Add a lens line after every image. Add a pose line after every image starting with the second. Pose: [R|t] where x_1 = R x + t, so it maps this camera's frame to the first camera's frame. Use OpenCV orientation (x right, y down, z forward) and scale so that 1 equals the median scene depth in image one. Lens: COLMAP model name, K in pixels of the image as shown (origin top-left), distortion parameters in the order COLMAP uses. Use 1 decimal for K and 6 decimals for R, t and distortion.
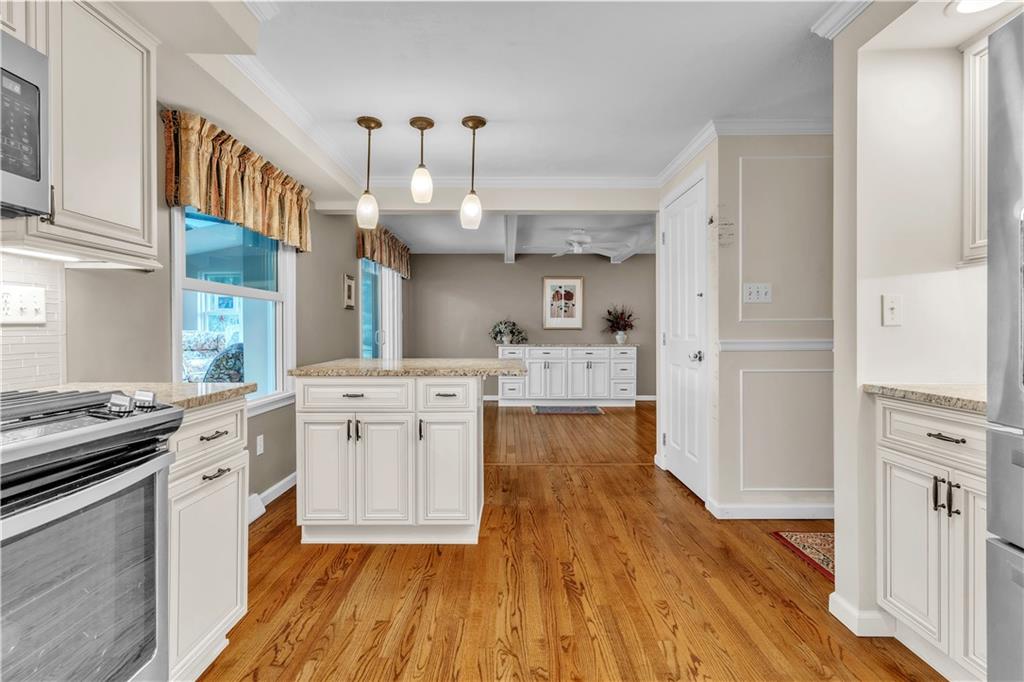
lens RADIAL K [[489.3, 0, 506.6], [0, 489.3, 330.1], [0, 0, 1]] dist [0.001690, -0.000083]
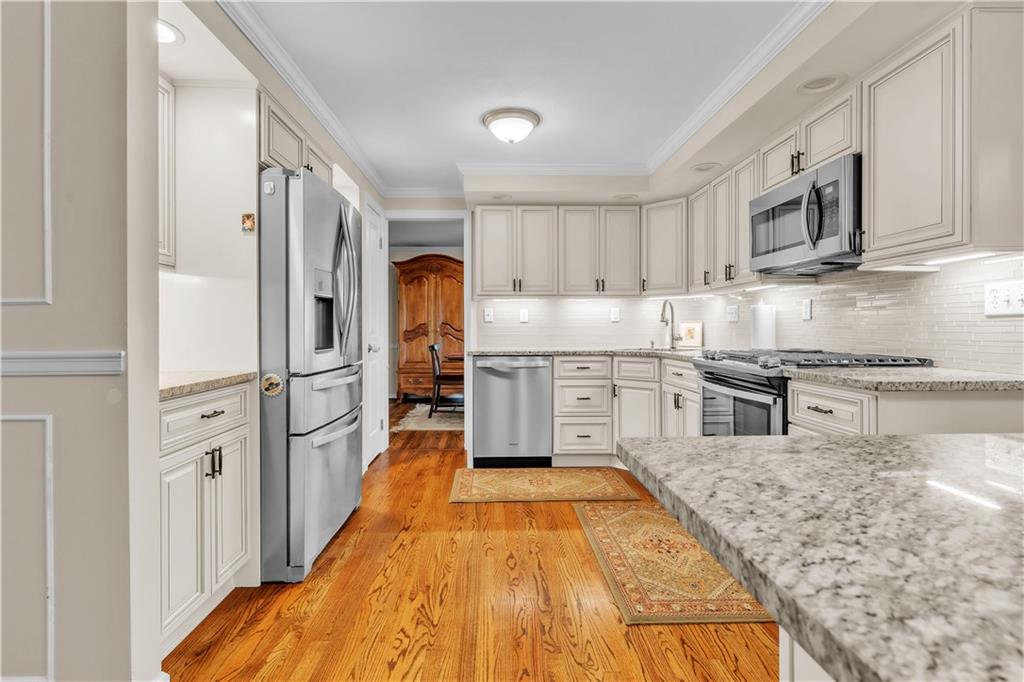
lens RADIAL K [[489.3, 0, 506.6], [0, 489.3, 330.1], [0, 0, 1]] dist [0.001690, -0.000083]
pose [[-0.999533, 0.005531, -0.030038, 0.113007], [0.005398, 0.999975, 0.004493, 0.005959], [0.030062, 0.004329, -0.999539, 1.199114]]
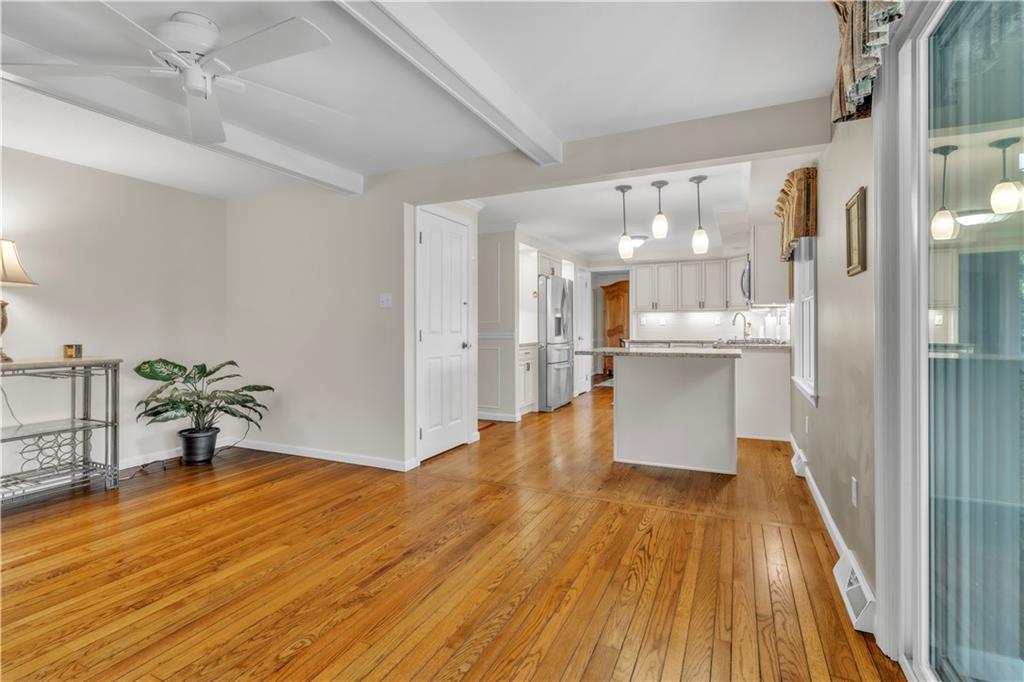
lens RADIAL K [[489.3, 0, 506.6], [0, 489.3, 330.1], [0, 0, 1]] dist [0.001690, -0.000083]
pose [[-0.904796, 0.003990, 0.425826, -0.397255], [0.005182, 0.999985, 0.001639, 0.007078], [-0.425813, 0.003690, -0.904804, 2.640229]]
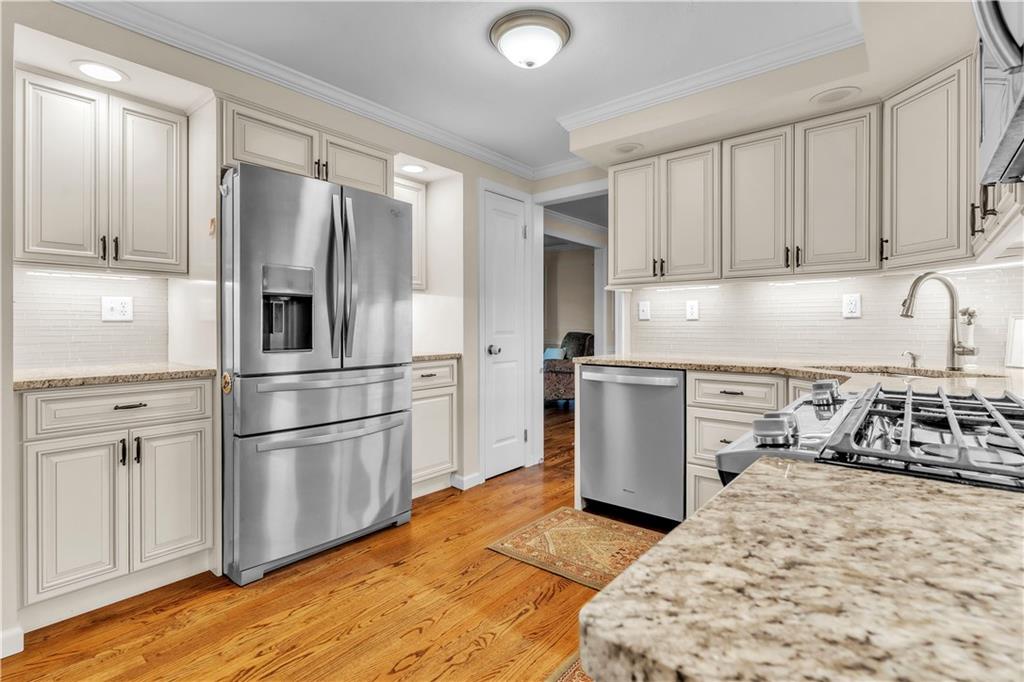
lens RADIAL K [[492.3, 0, 500.4], [0, 492.3, 330.1], [0, 0, 1]] dist [0.000879, 0.000151]
pose [[-0.770292, -0.000659, 0.637691, -0.383074], [0.001853, 0.999993, 0.003272, 0.006698], [-0.637689, 0.003702, -0.770285, 0.745180]]
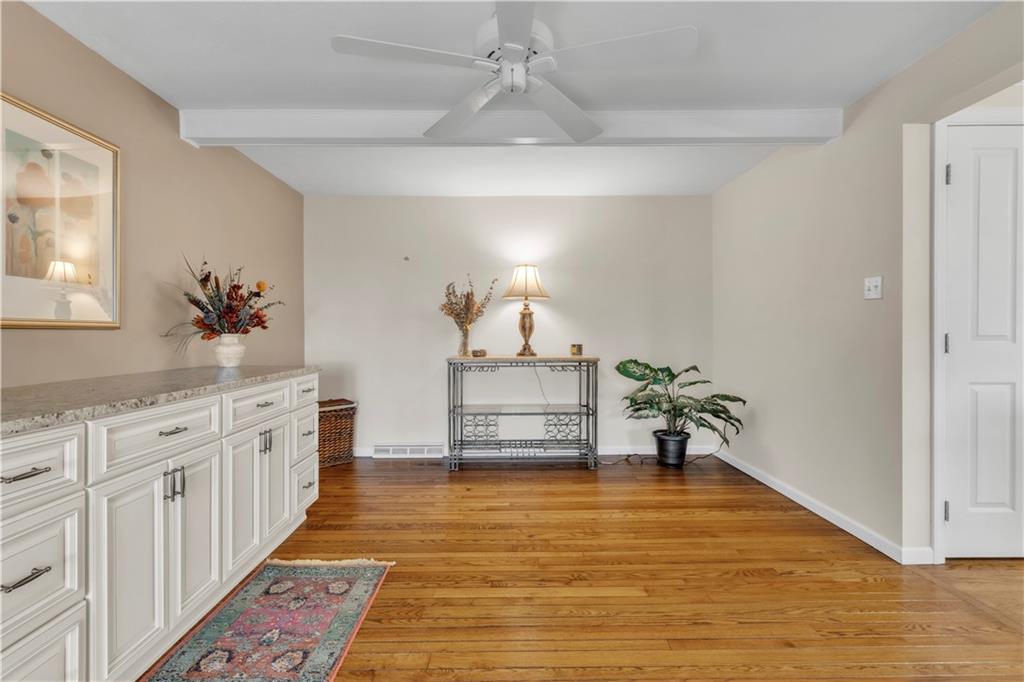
lens RADIAL K [[483.3, 0, 508.4], [0, 483.3, 336.6], [0, 0, 1]] dist [0.001641, 0.000046]
pose [[-0.012290, -0.005158, 0.999911, -0.376551], [0.001239, 0.999986, 0.005174, 0.008096], [-0.999924, 0.001303, -0.012284, 2.204924]]
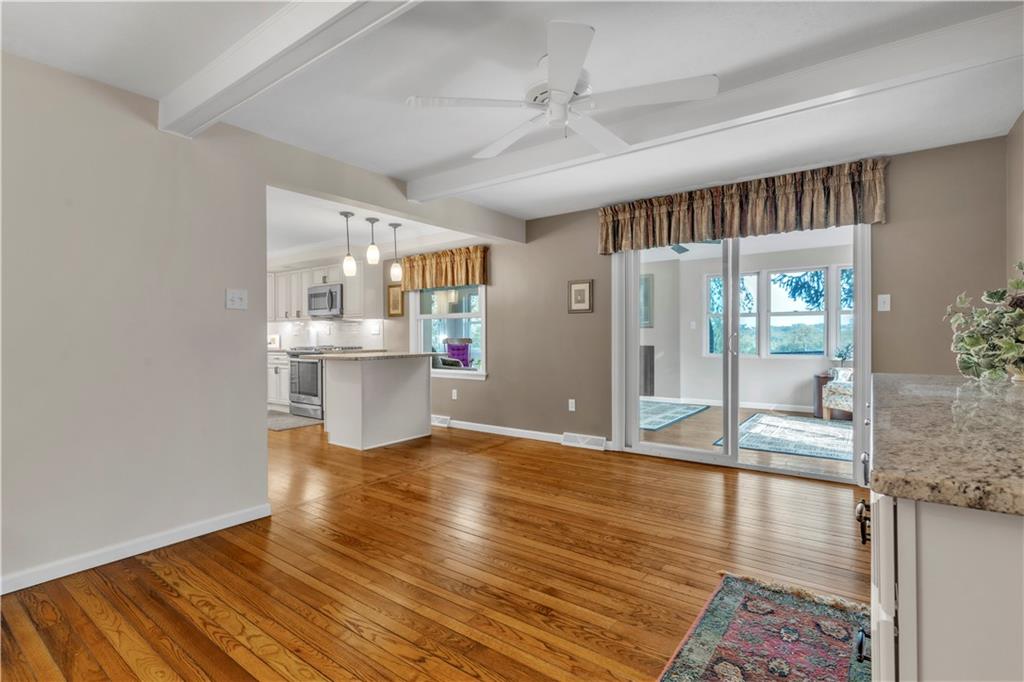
lens RADIAL K [[489.3, 0, 506.6], [0, 489.3, 330.1], [0, 0, 1]] dist [0.001690, -0.000083]
pose [[-0.602792, -0.002485, -0.797894, 1.019849], [0.009722, 0.999898, -0.010459, 0.005903], [0.797839, -0.014061, -0.602707, 2.612511]]
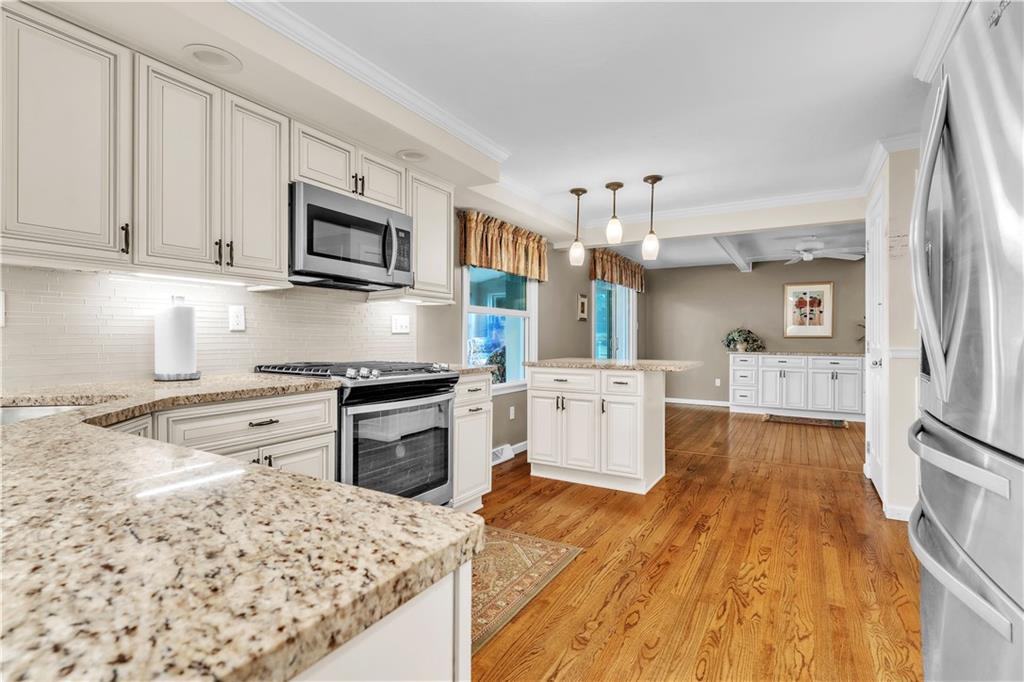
lens RADIAL K [[489.3, 0, 506.6], [0, 489.3, 330.1], [0, 0, 1]] dist [0.001690, -0.000083]
pose [[0.857639, -0.004609, -0.514232, 0.290616], [-0.004047, 0.999868, -0.015712, 0.003178], [0.514237, 0.015557, 0.857507, -0.344625]]
